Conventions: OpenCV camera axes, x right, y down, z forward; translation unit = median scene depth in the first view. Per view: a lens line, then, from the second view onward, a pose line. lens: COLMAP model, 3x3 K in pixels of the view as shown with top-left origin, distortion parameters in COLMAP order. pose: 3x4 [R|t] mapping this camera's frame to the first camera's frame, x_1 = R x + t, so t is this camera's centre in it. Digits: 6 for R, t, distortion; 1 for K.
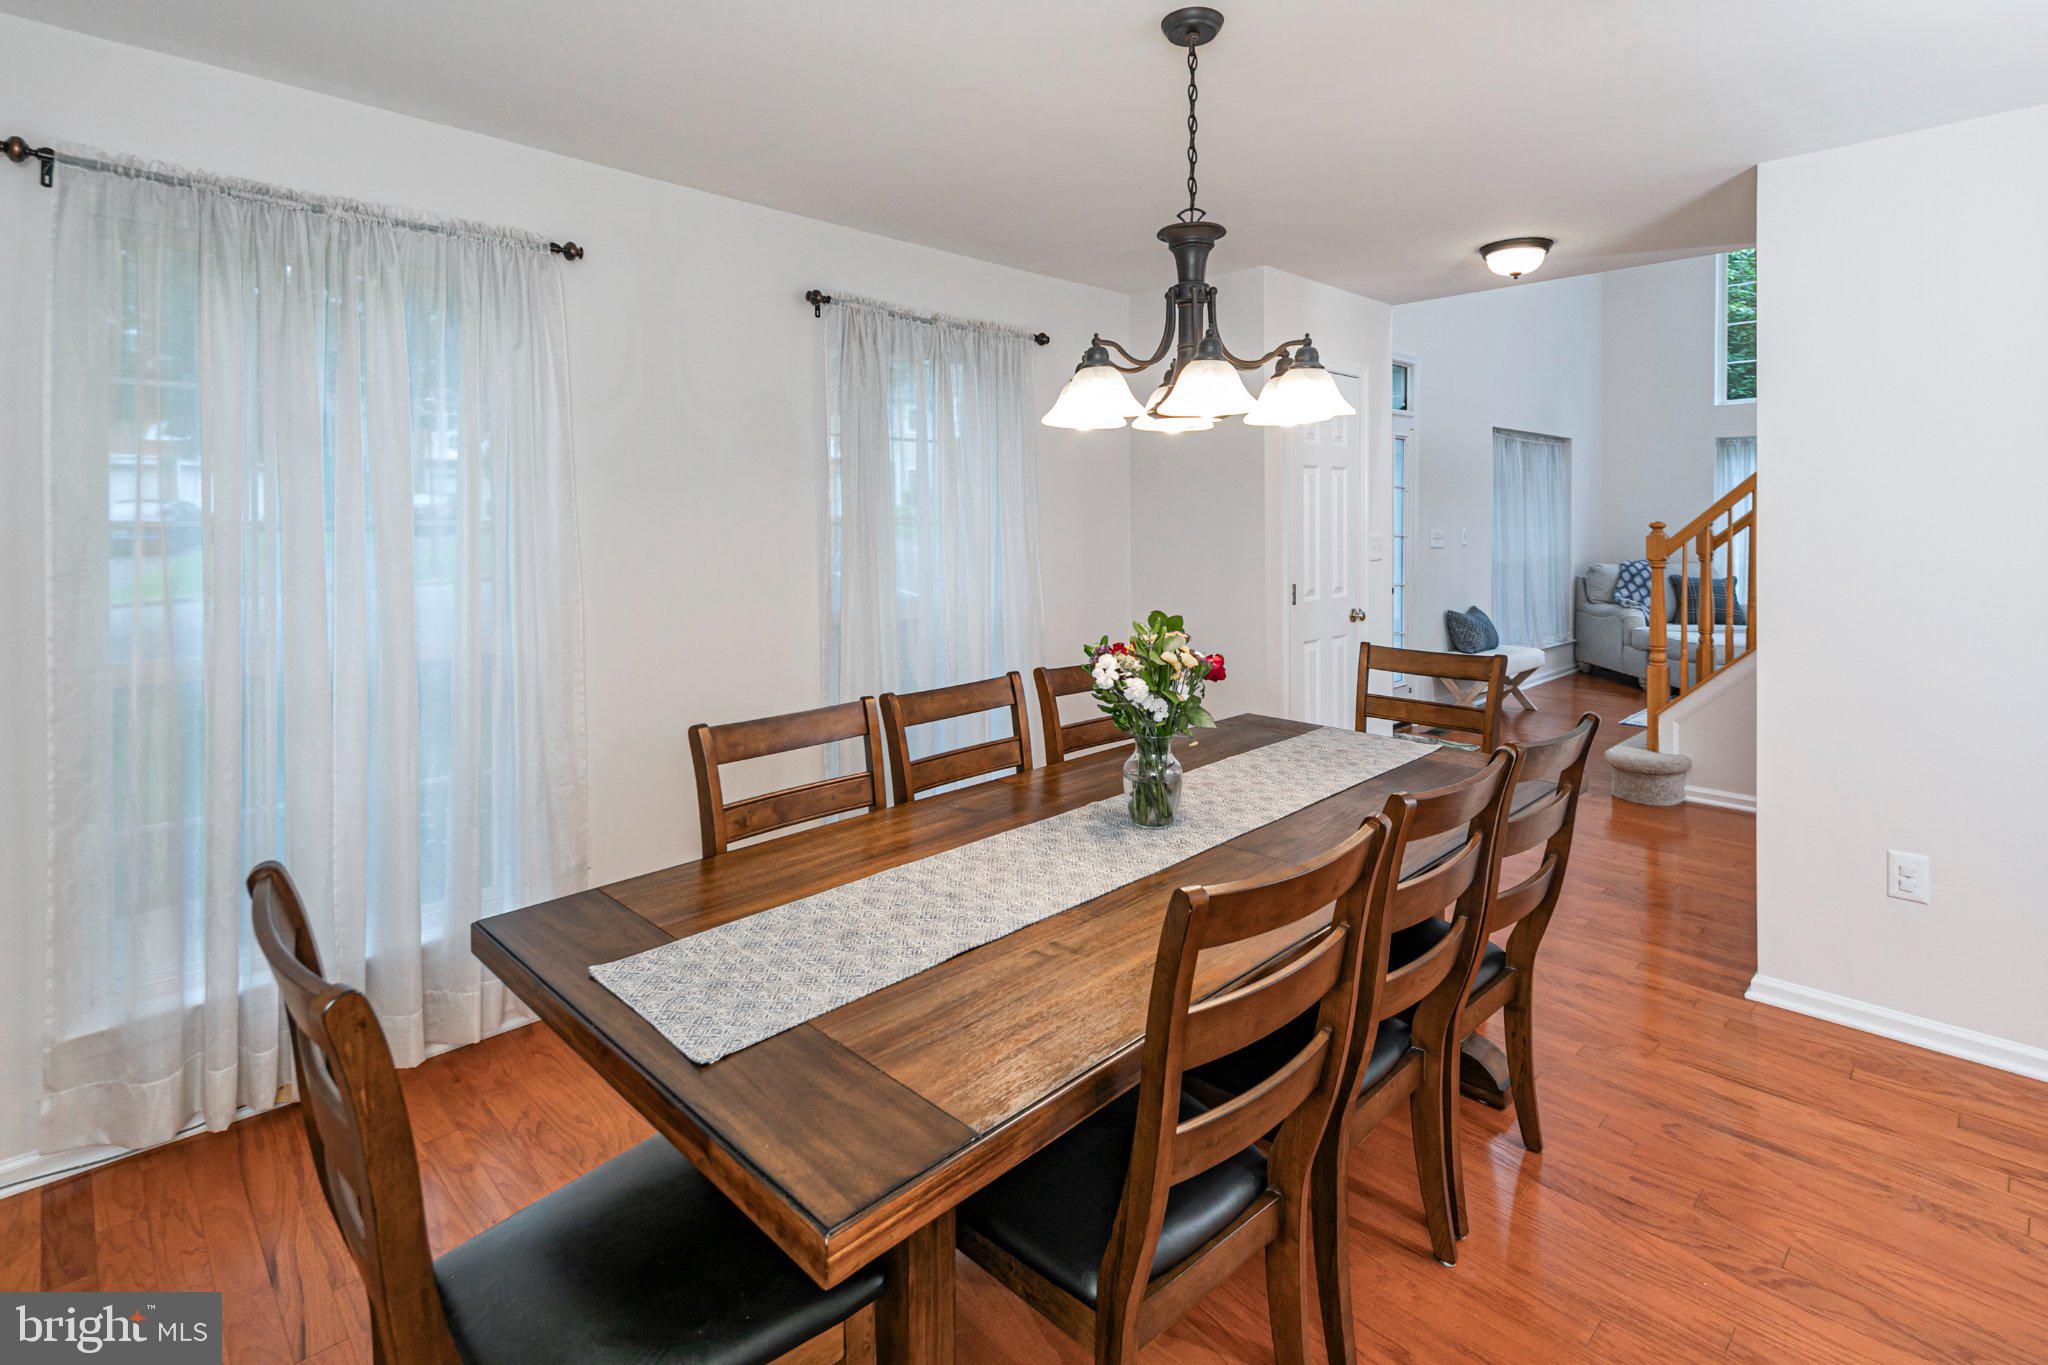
lens RADIAL K [[992.3, 0, 1009.7], [0, 992.3, 517.4], [0, 0, 1]] dist [0.006136, 0.000364]
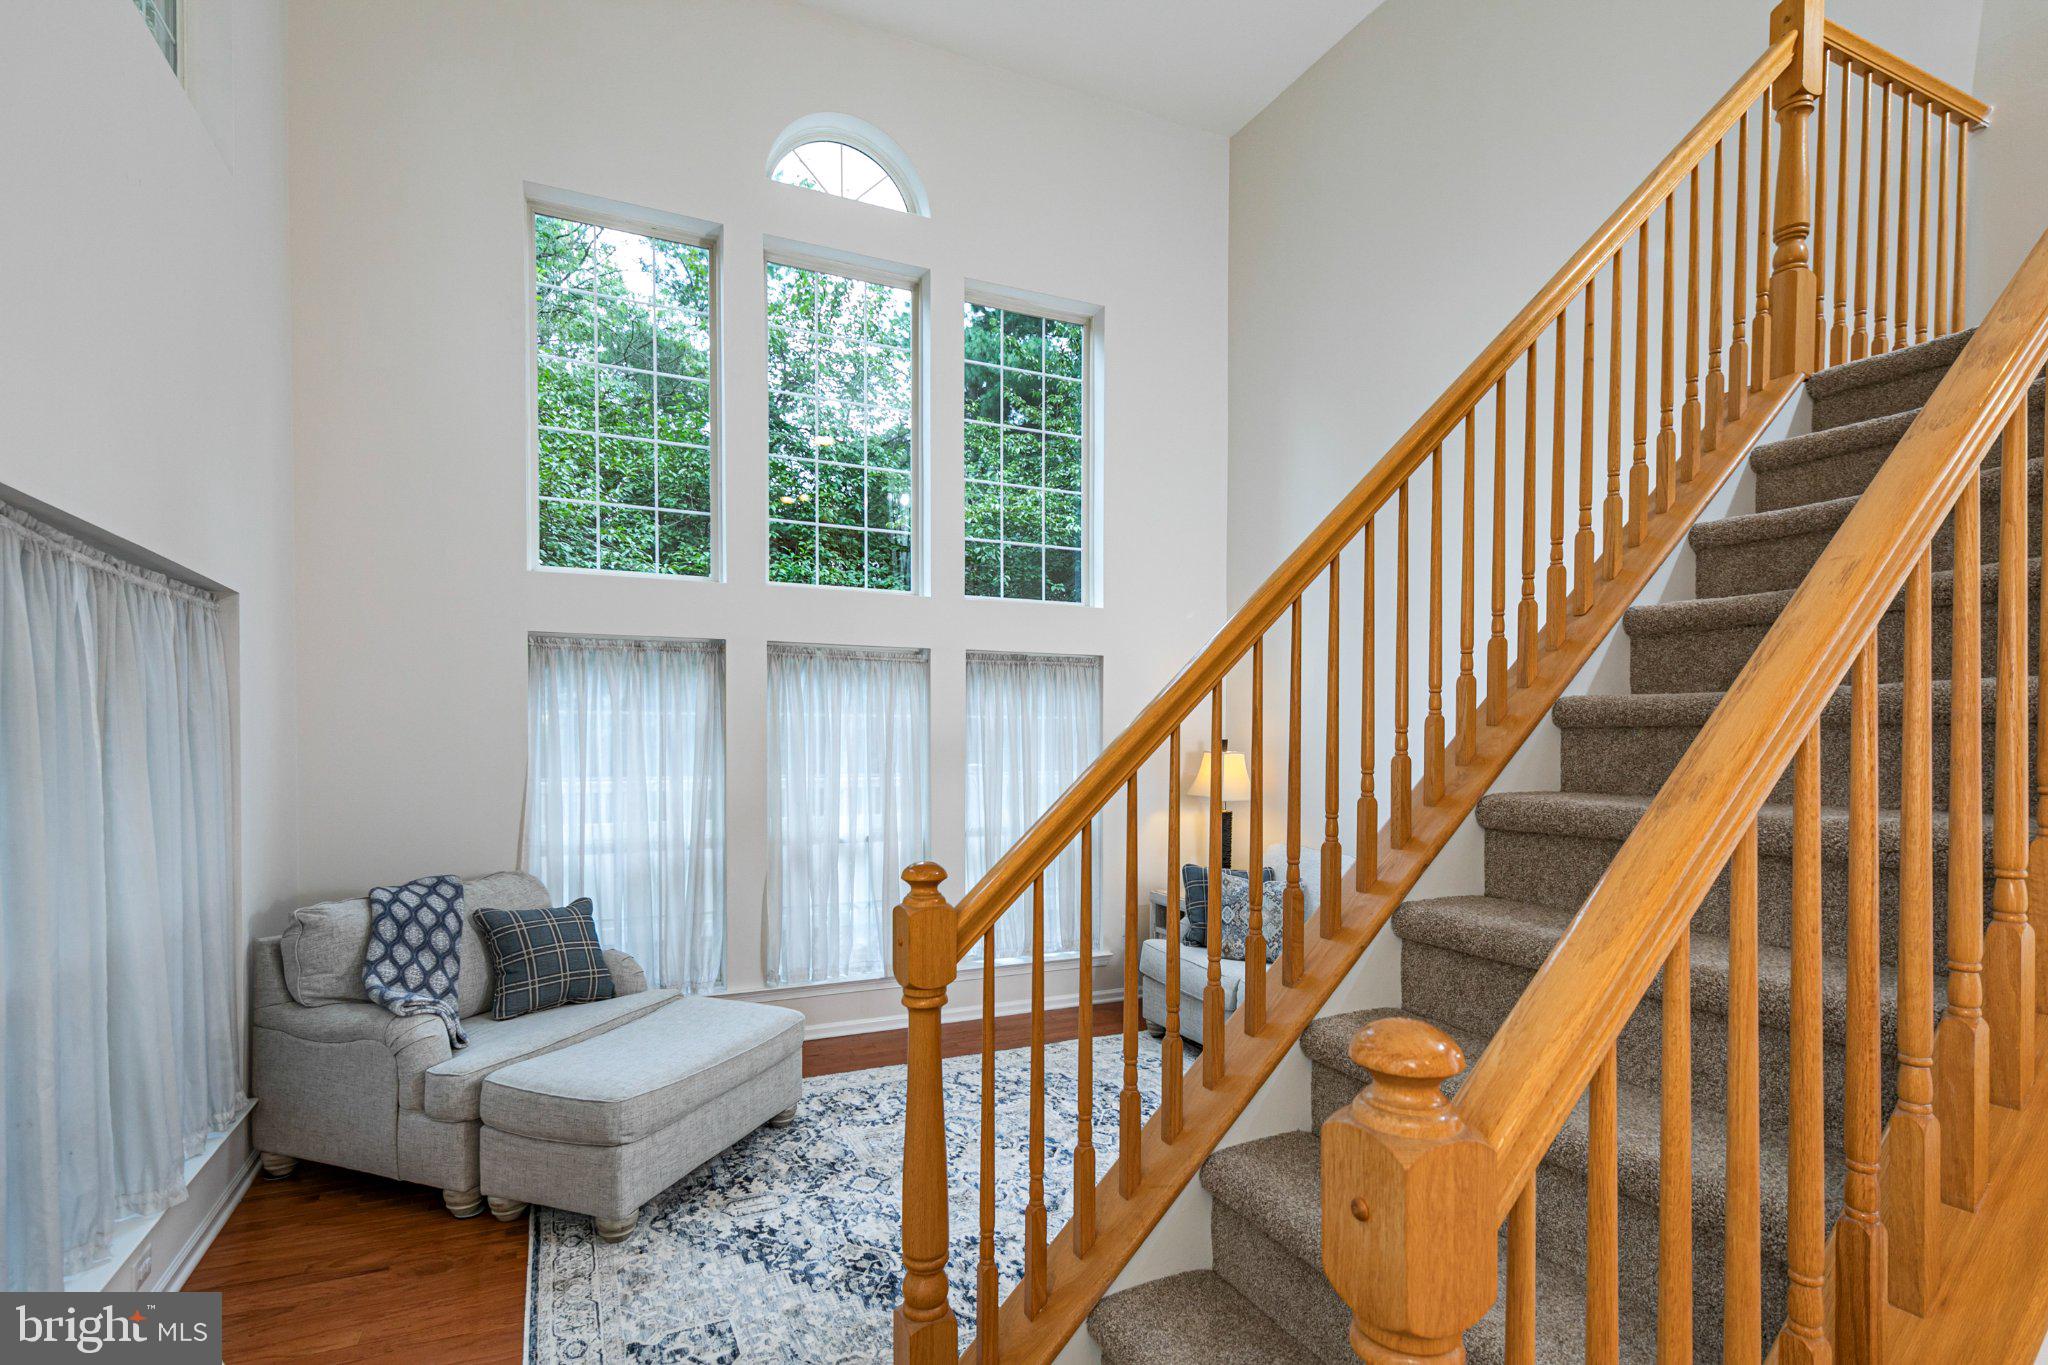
lens RADIAL K [[992.3, 0, 1034.3], [0, 992.3, 754.2], [0, 0, 1]] dist [0.006136, 0.000364]
pose [[0.308456, -0.009190, 0.951194, 0.298866], [0.000601, 0.999955, 0.009466, -0.020342], [-0.951238, -0.002348, 0.308448, 0.602814]]
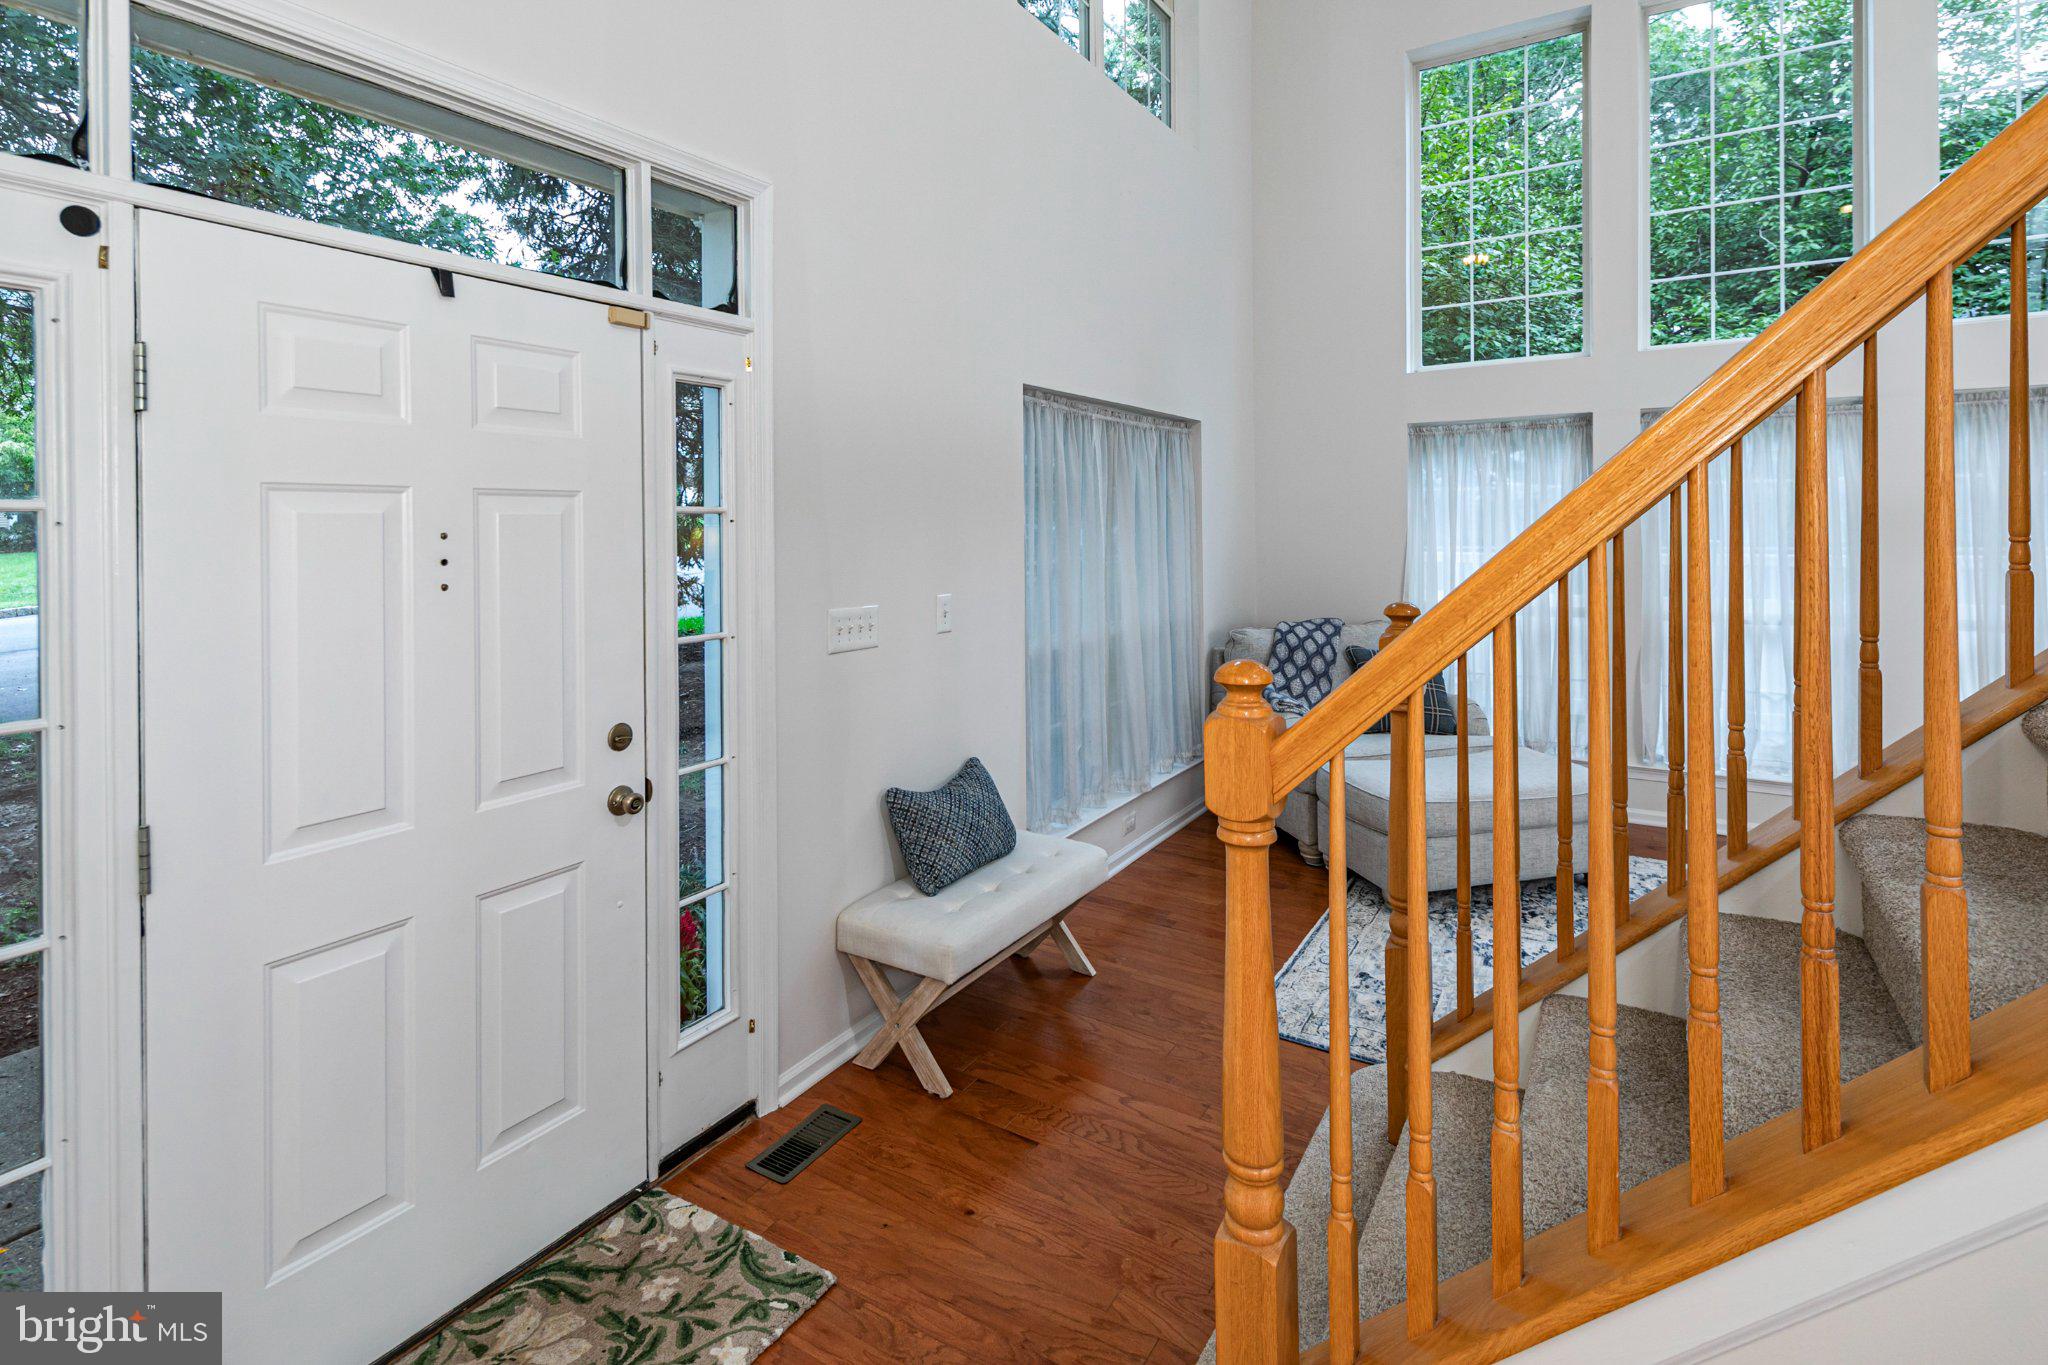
lens RADIAL K [[992.3, 0, 1003.3], [0, 992.3, 526.3], [0, 0, 1]] dist [0.006136, 0.000364]
pose [[0.970833, -0.009633, 0.239564, 0.314900], [0.009684, 0.999953, 0.000965, -0.018165], [-0.239562, 0.001383, 0.970880, 0.460313]]
